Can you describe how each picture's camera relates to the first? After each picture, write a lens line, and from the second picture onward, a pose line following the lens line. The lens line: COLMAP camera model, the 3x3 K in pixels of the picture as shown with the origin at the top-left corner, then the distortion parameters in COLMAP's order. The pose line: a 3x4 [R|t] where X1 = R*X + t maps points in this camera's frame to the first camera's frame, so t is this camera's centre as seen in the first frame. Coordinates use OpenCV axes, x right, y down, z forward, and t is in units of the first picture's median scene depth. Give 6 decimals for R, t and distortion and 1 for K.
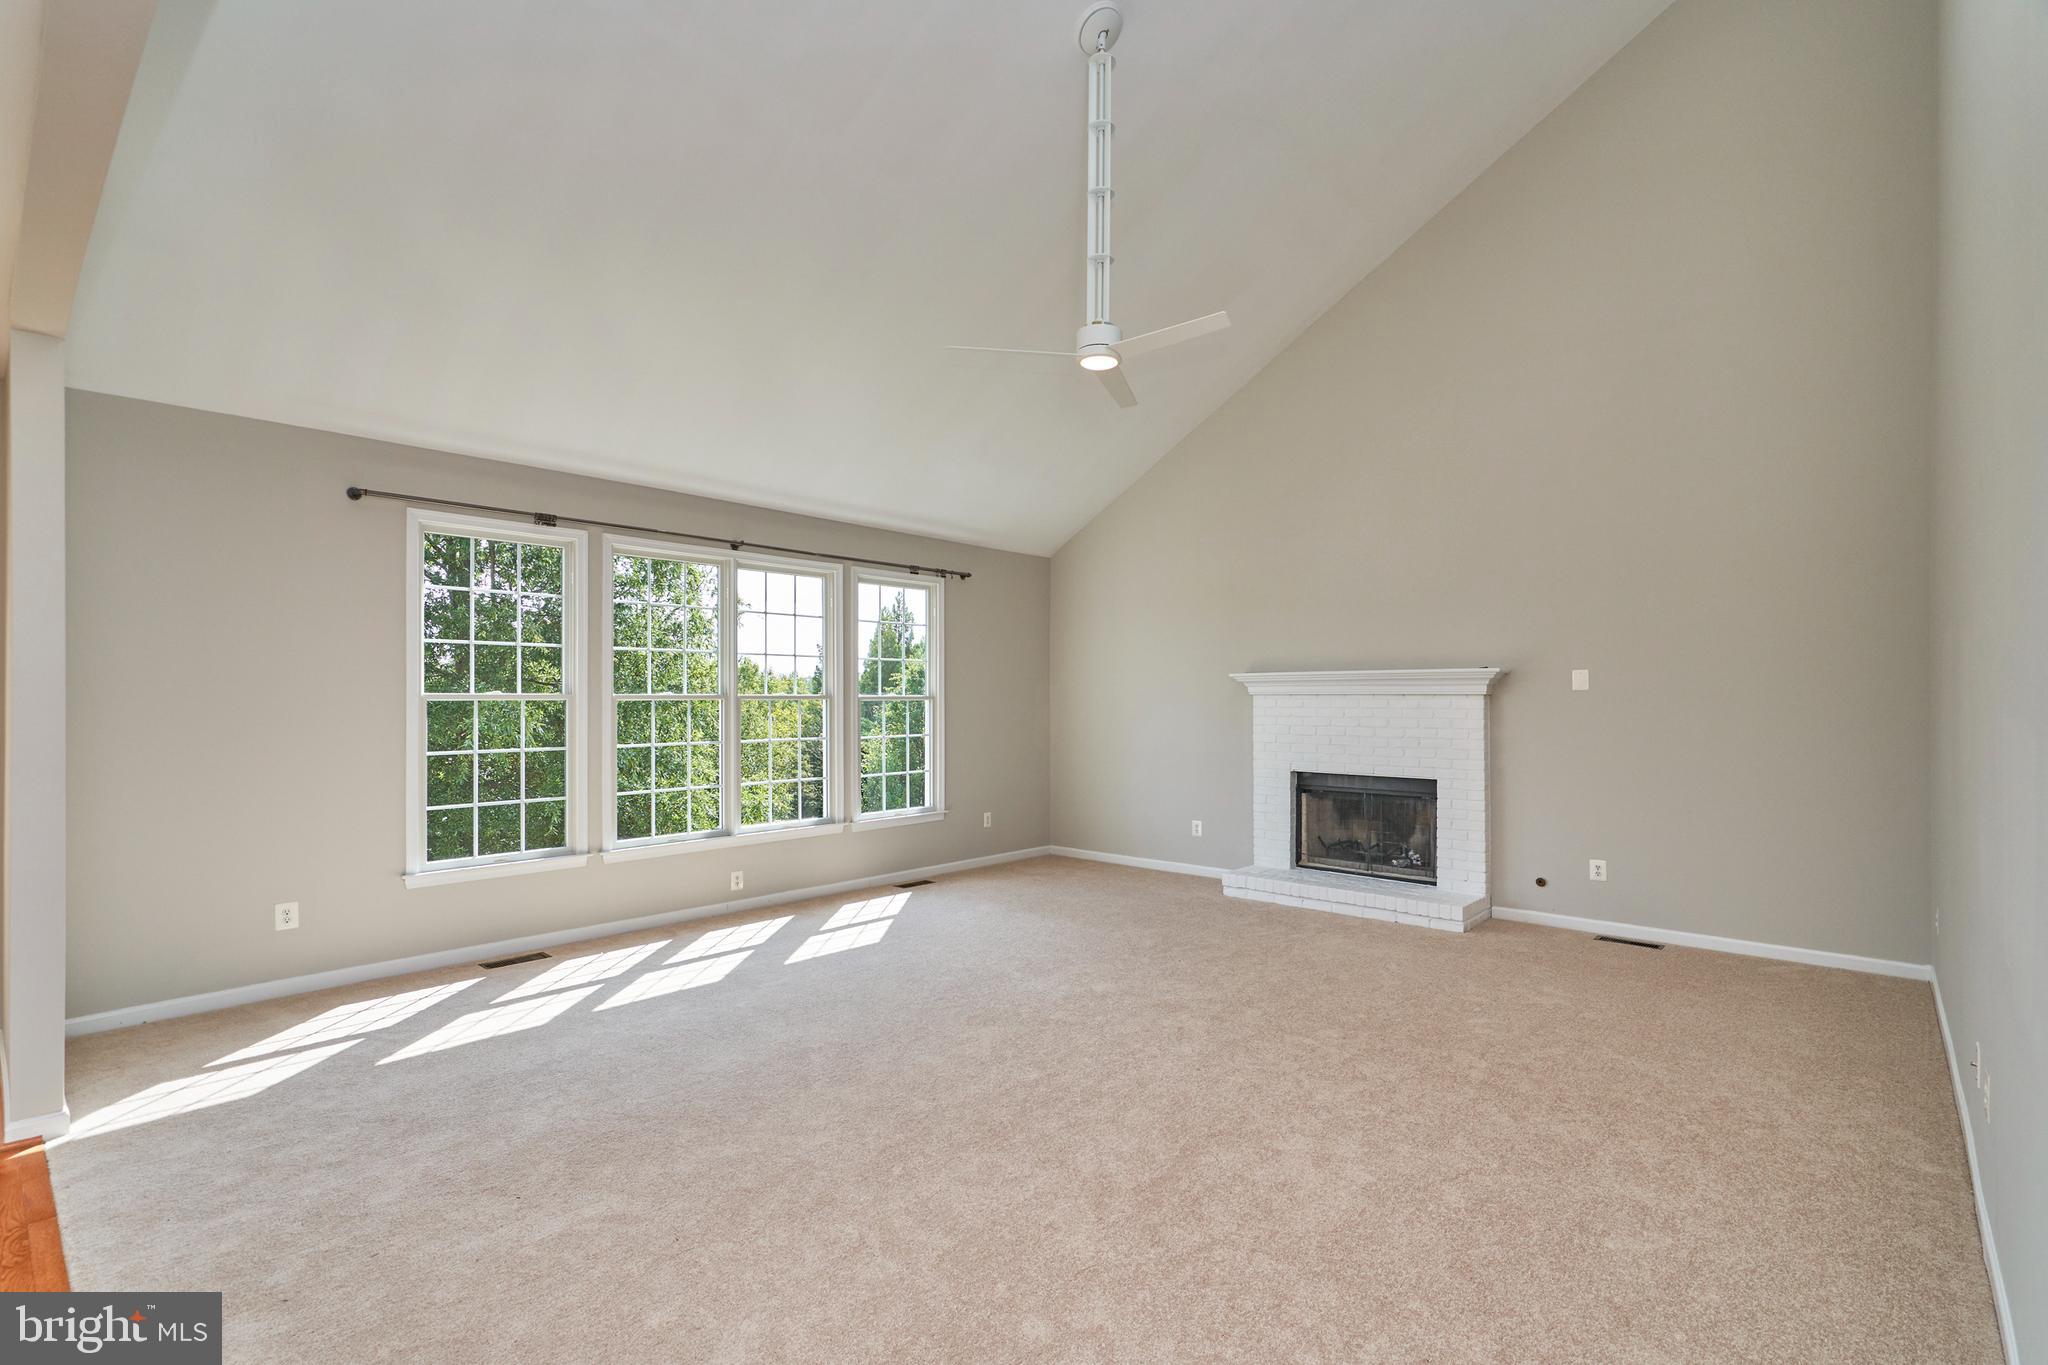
lens RADIAL K [[954.3, 0, 1007.8], [0, 954.3, 691.1], [0, 0, 1]] dist [0.001460, 0.001126]
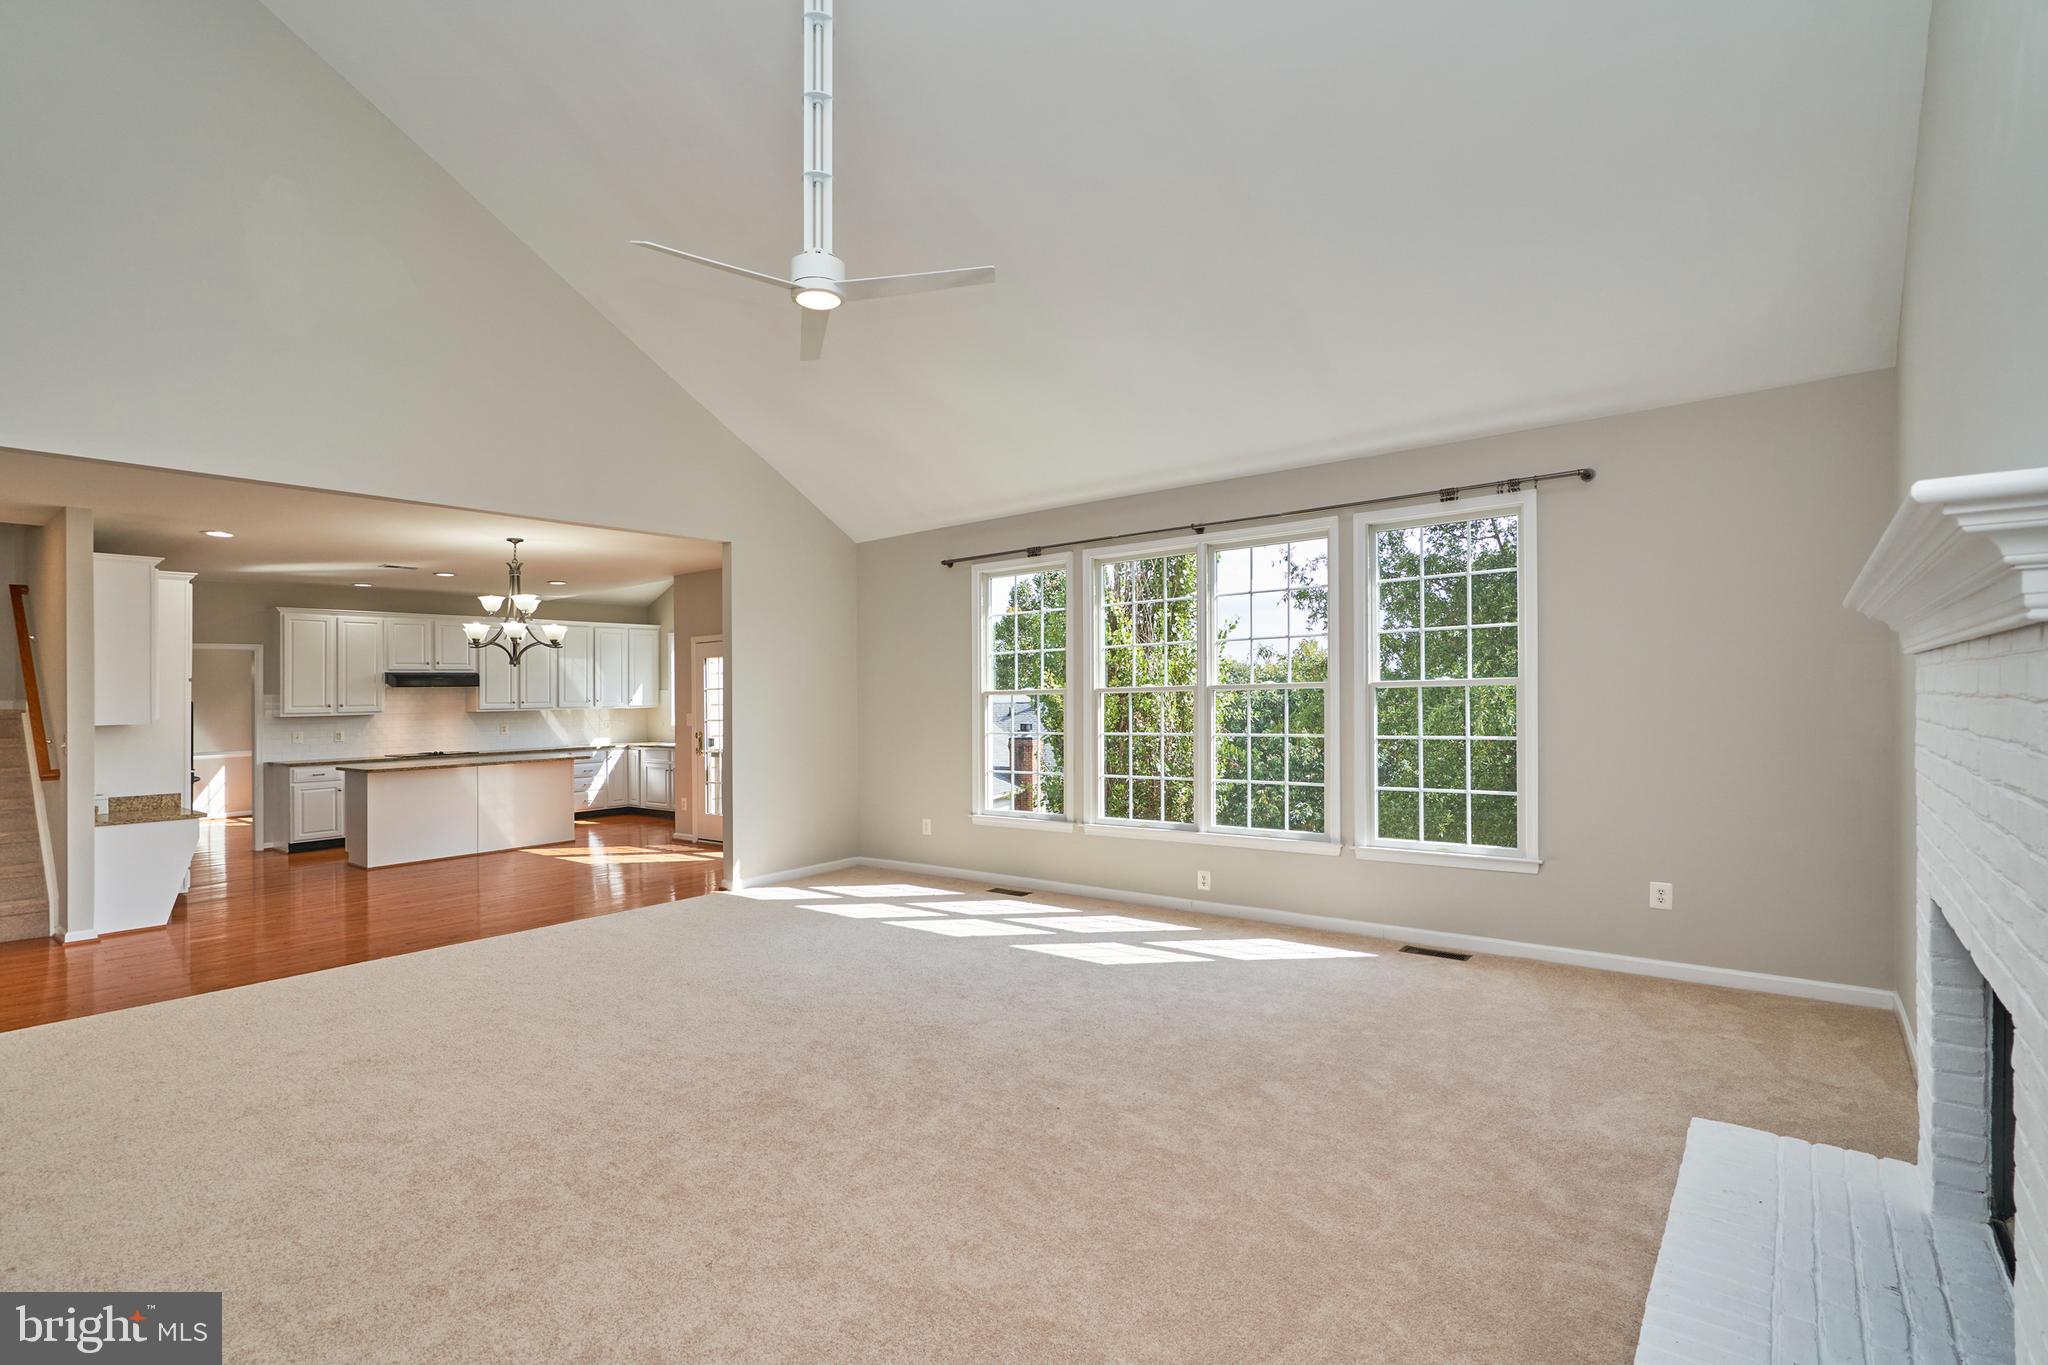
lens RADIAL K [[954.3, 0, 1033.5], [0, 954.3, 664.4], [0, 0, 1]] dist [0.001460, 0.001126]
pose [[0.070517, -0.035164, -0.996891, 0.599779], [0.028468, 0.999042, -0.033226, 0.009562], [0.997104, -0.026036, 0.071450, 0.703235]]
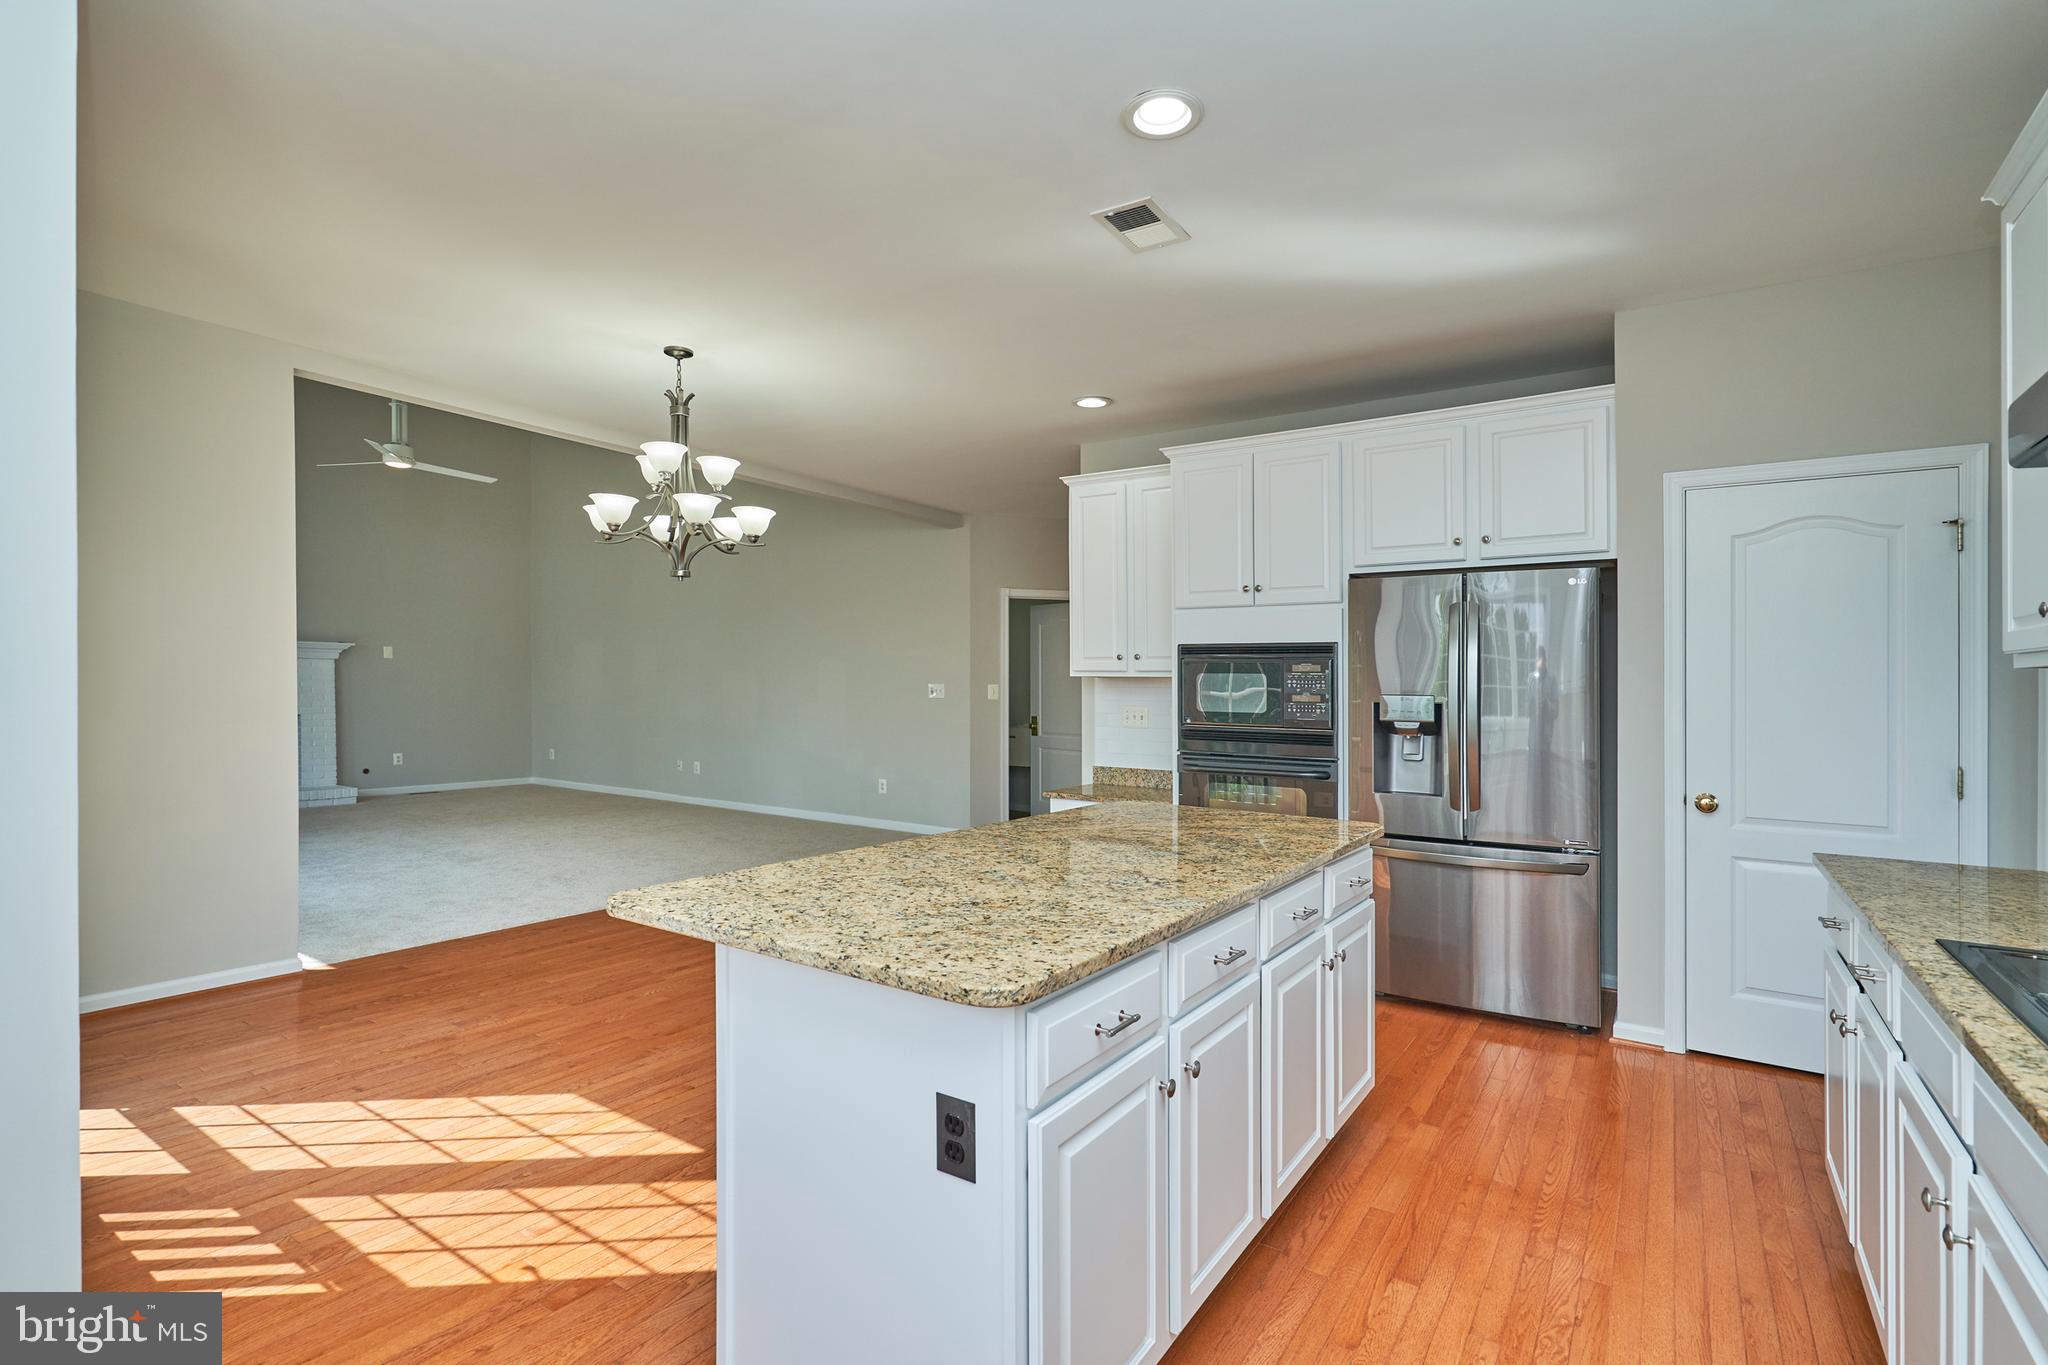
lens RADIAL K [[954.3, 0, 1029.5], [0, 954.3, 684.4], [0, 0, 1]] dist [0.001460, 0.001126]
pose [[-0.147385, -0.004301, 0.989070, -1.131173], [-0.023037, 0.999734, 0.000915, 0.015727], [-0.988811, -0.022651, -0.147445, 0.080470]]
